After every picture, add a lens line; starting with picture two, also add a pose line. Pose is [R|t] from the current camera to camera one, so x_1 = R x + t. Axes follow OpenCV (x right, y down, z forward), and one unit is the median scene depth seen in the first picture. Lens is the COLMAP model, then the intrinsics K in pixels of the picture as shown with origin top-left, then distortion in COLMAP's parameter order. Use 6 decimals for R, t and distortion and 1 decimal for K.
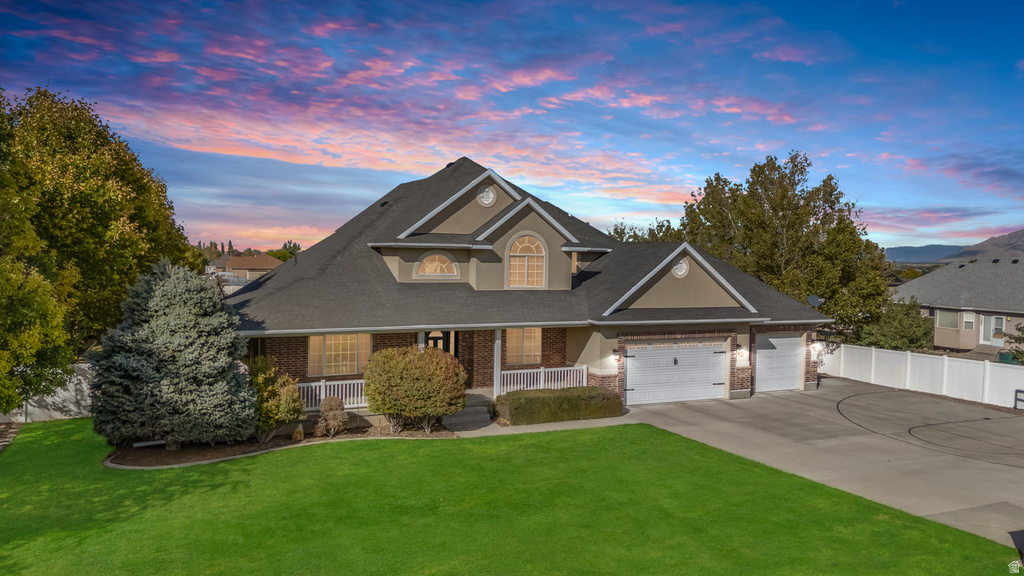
lens RADIAL K [[769.8, 0, 512.0], [0, 769.8, 288.0], [0, 0, 1]] dist [0.057493, 0.000107]
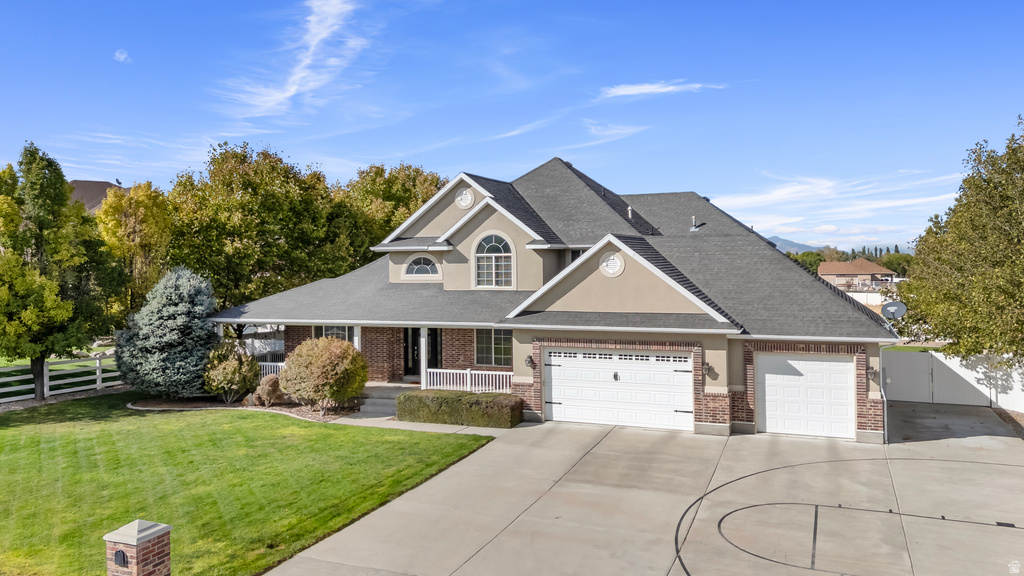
lens RADIAL K [[766.8, 0, 512.2], [0, 766.8, 258.2], [0, 0, 1]] dist [0.042568, -0.000547]
pose [[0.686949, -0.025249, -0.726267, 0.788135], [-0.009062, 0.999021, -0.043303, 0.004001], [0.726649, 0.036328, 0.686047, 0.362474]]
